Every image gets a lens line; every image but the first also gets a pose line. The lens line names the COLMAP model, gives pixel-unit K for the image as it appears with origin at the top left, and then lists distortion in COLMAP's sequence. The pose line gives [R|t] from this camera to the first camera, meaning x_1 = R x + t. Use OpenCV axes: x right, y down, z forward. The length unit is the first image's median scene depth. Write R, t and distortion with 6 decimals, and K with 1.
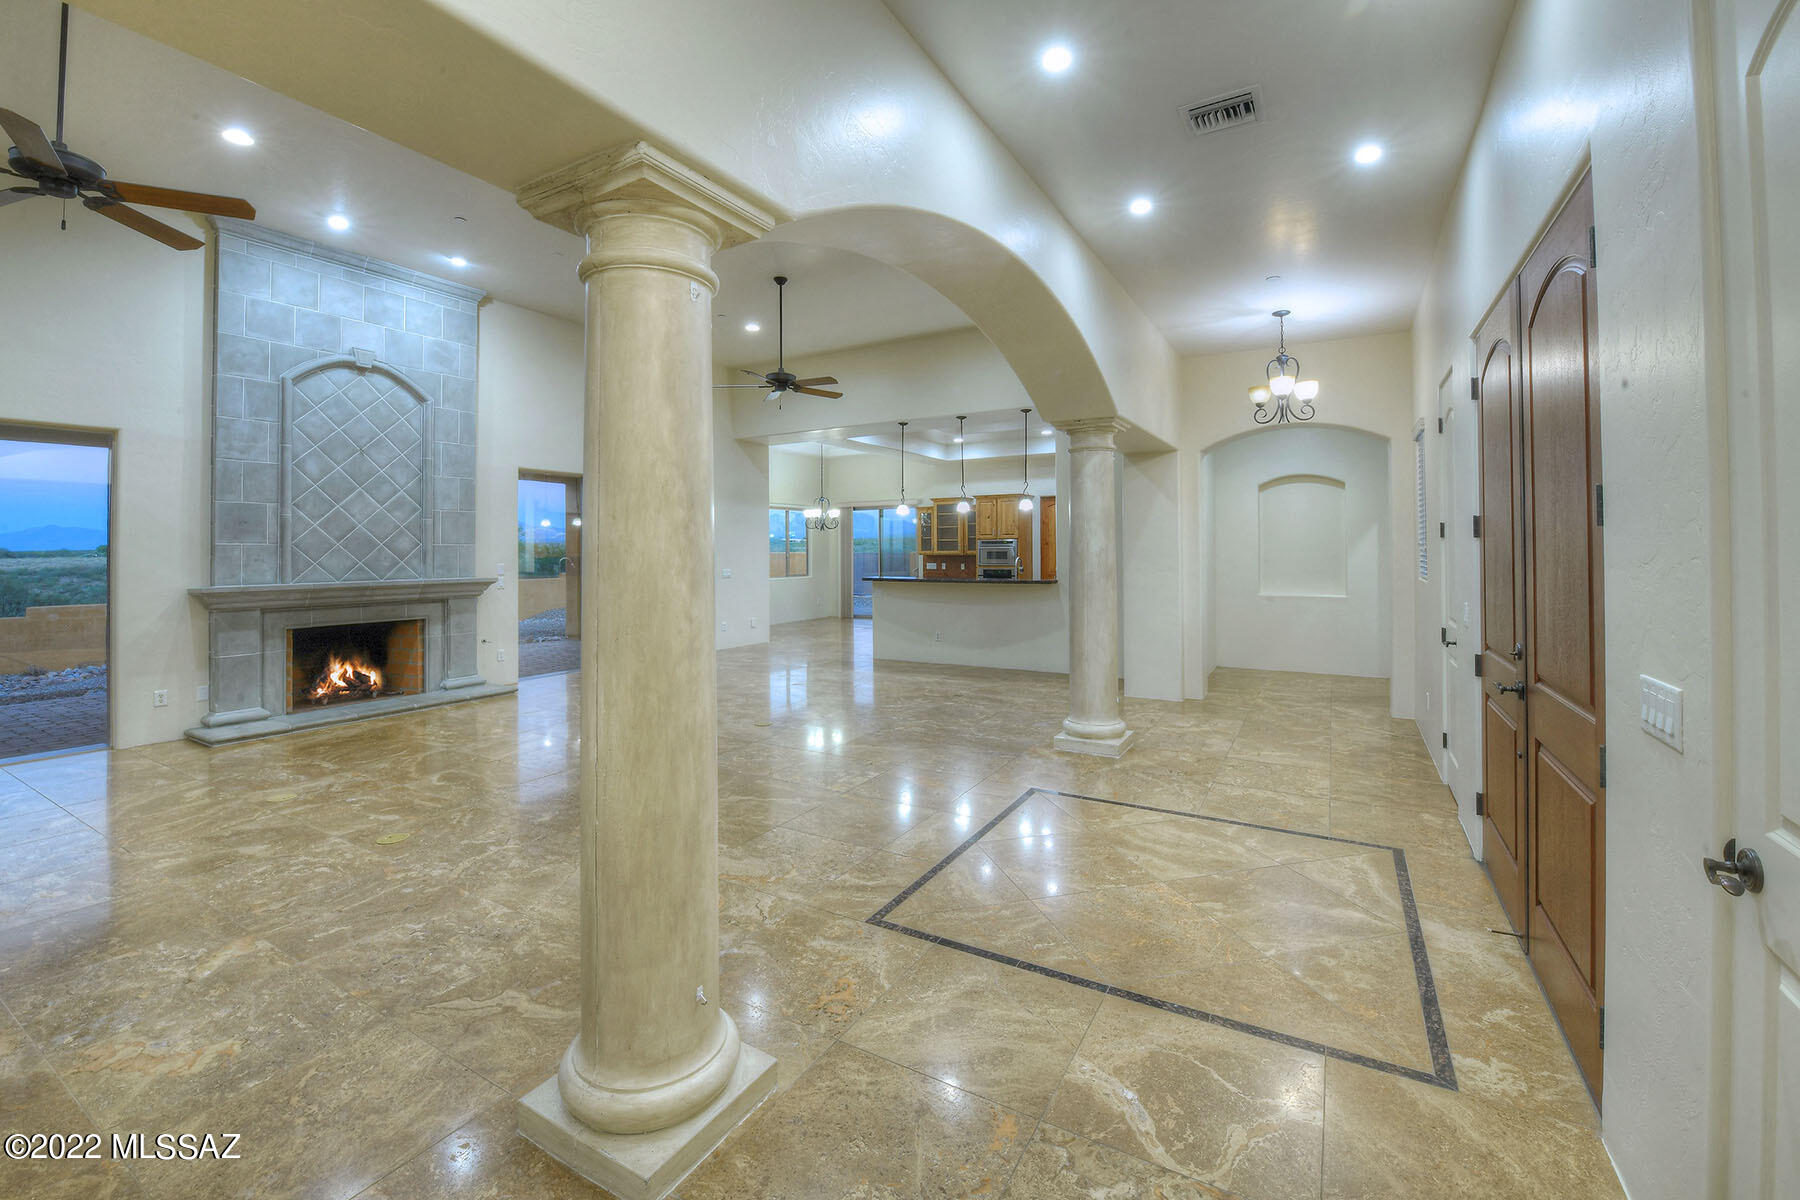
lens RADIAL K [[750.1, 0, 845.5], [0, 750.1, 528.4], [0, 0, 1]] dist [-0.017633, -0.001684]
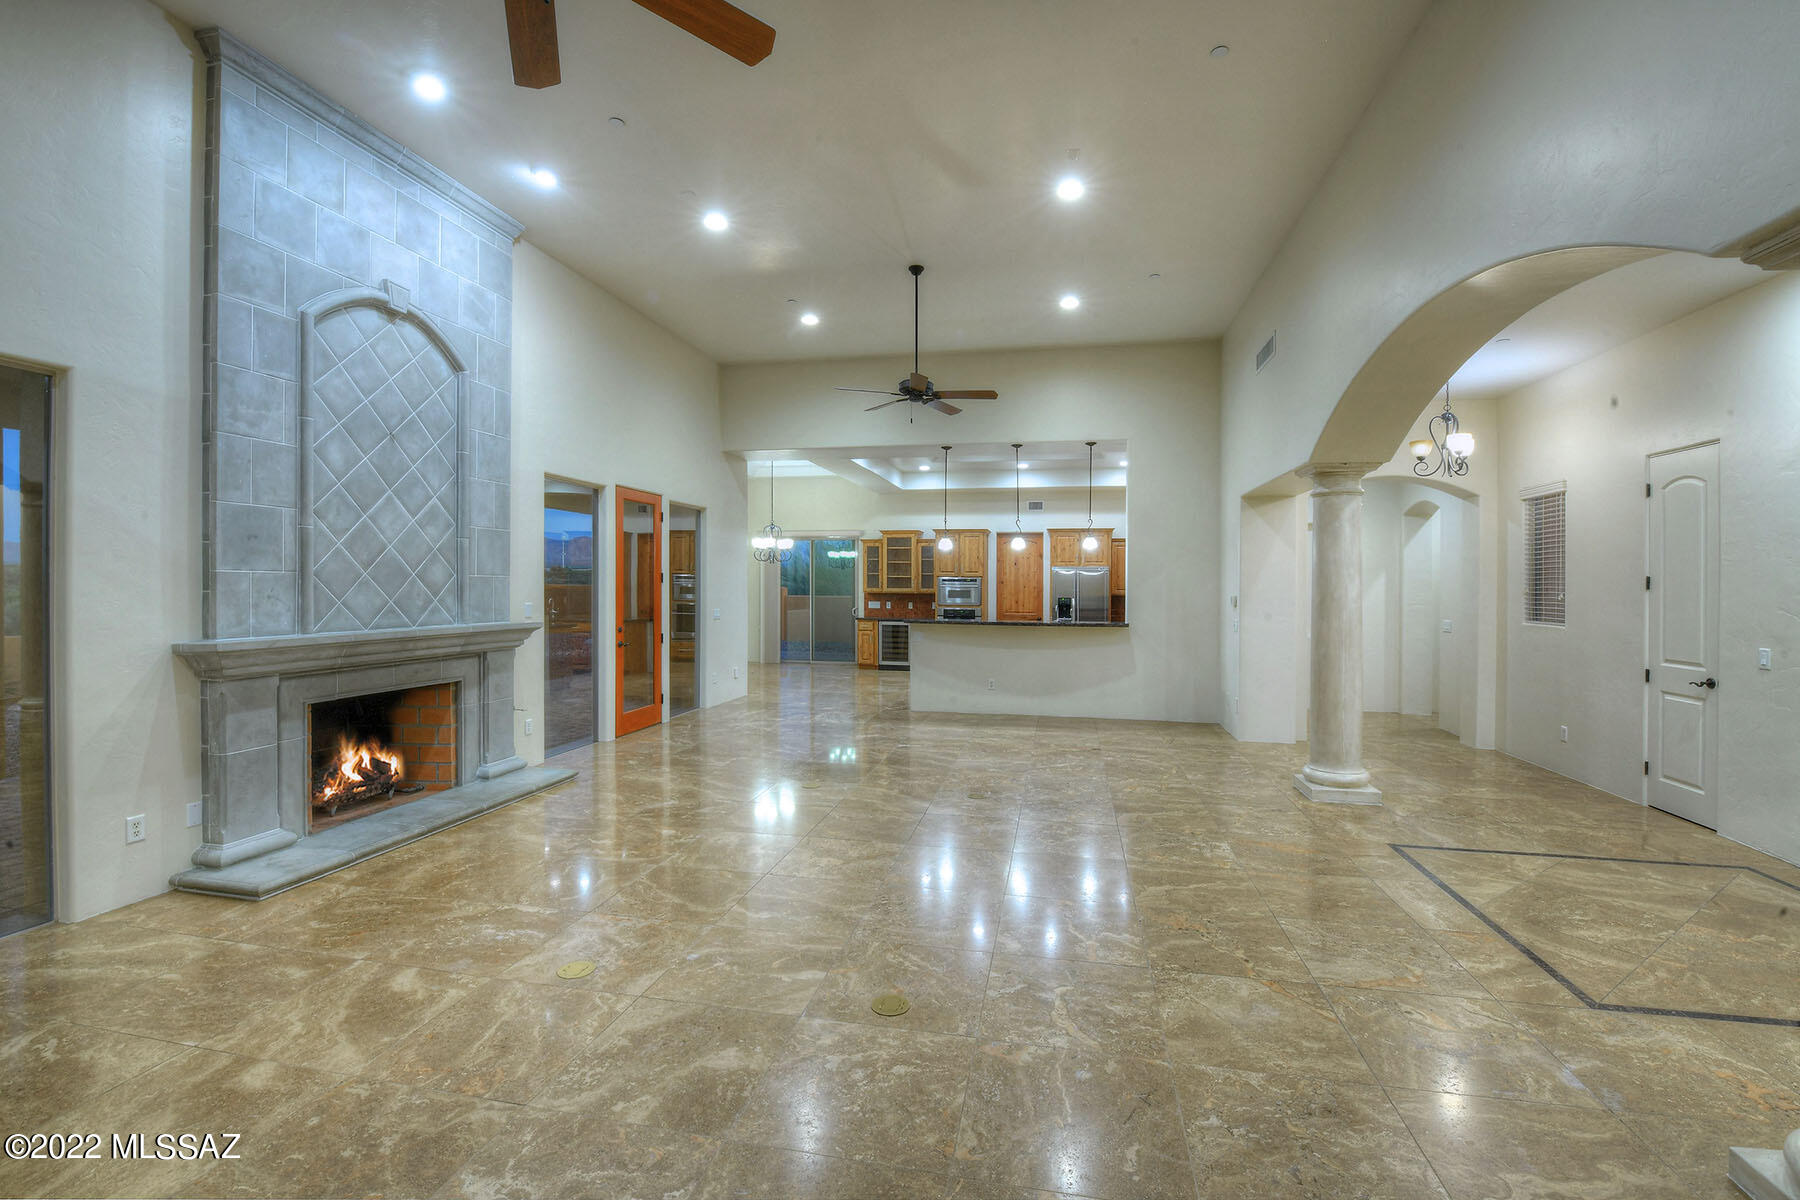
lens RADIAL K [[812.5, 0, 820.0], [0, 812.5, 588.0], [0, 0, 1]] dist [-0.020331, -0.001127]
pose [[0.945708, 0.013295, 0.324744, -0.539231], [-0.024724, 0.999211, 0.031095, 0.001623], [-0.324075, -0.037436, 0.945291, 0.183694]]
